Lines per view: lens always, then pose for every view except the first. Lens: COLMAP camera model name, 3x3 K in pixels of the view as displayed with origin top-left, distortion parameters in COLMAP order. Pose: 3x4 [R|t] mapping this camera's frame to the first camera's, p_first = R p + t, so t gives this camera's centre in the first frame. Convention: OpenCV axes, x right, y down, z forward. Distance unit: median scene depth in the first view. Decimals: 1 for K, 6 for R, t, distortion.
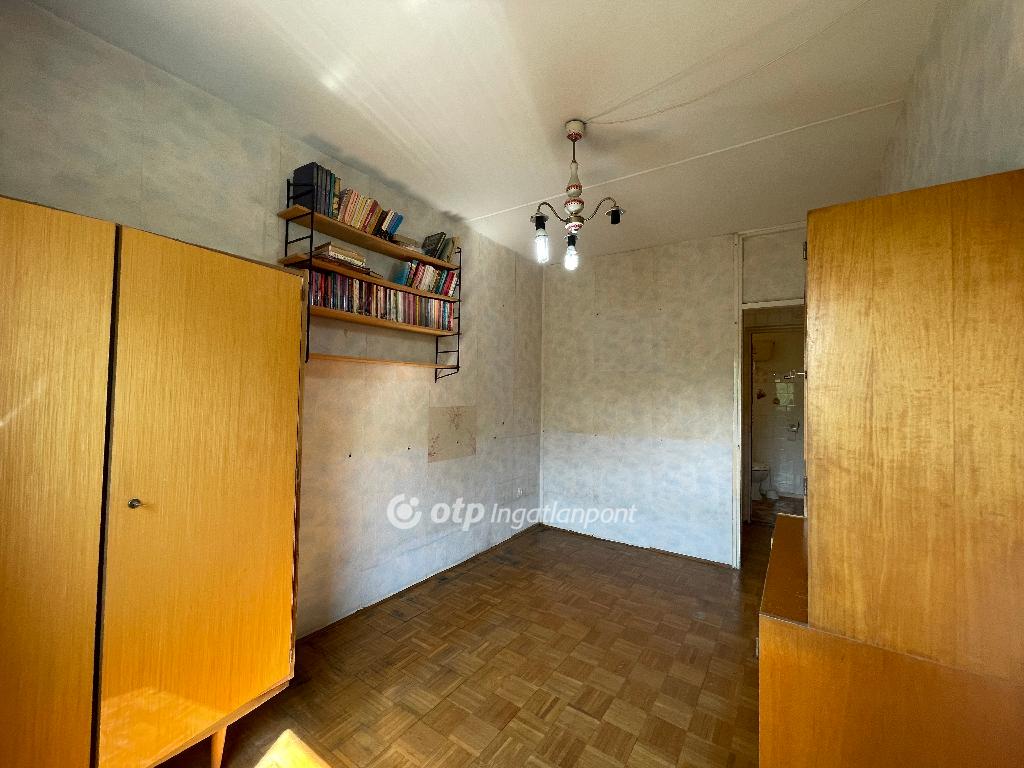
lens RADIAL K [[409.7, 0, 515.8], [0, 409.7, 381.1], [0, 0, 1]] dist [-0.029486, 0.000046]
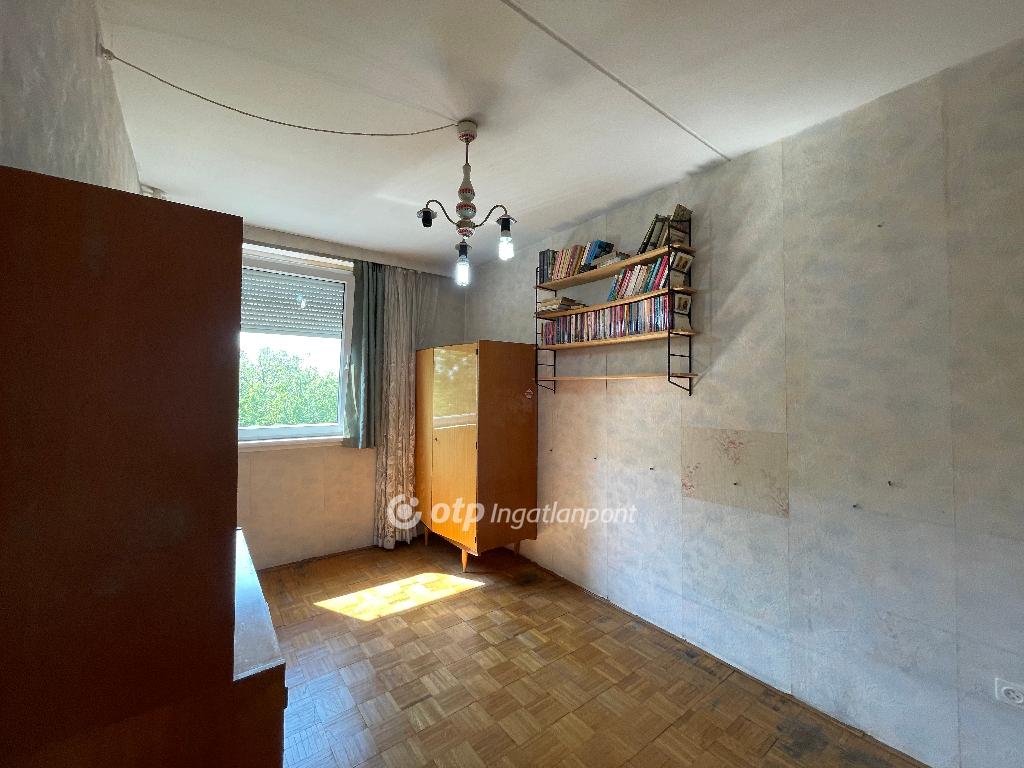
lens RADIAL K [[409.7, 0, 515.8], [0, 409.7, 381.1], [0, 0, 1]] dist [-0.029486, 0.000046]
pose [[-0.310949, -0.041746, -0.949509, 0.723040], [0.009574, 0.998847, -0.047050, 0.010114], [0.950379, -0.023721, -0.310190, 1.033073]]
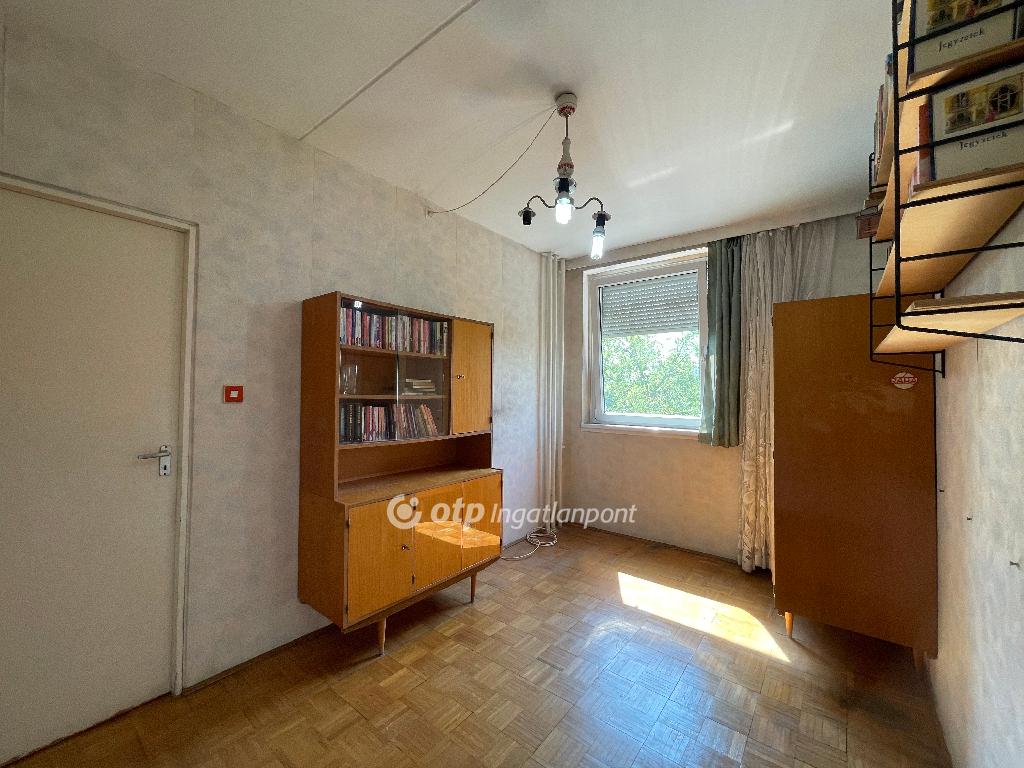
lens RADIAL K [[417.1, 0, 505.6], [0, 417.1, 382.6], [0, 0, 1]] dist [0.000463, 0.000010]
pose [[-0.995689, -0.025501, 0.089179, 0.103924], [-0.029279, 0.998717, -0.041317, 0.044010], [-0.088011, -0.043750, -0.995158, 1.453830]]
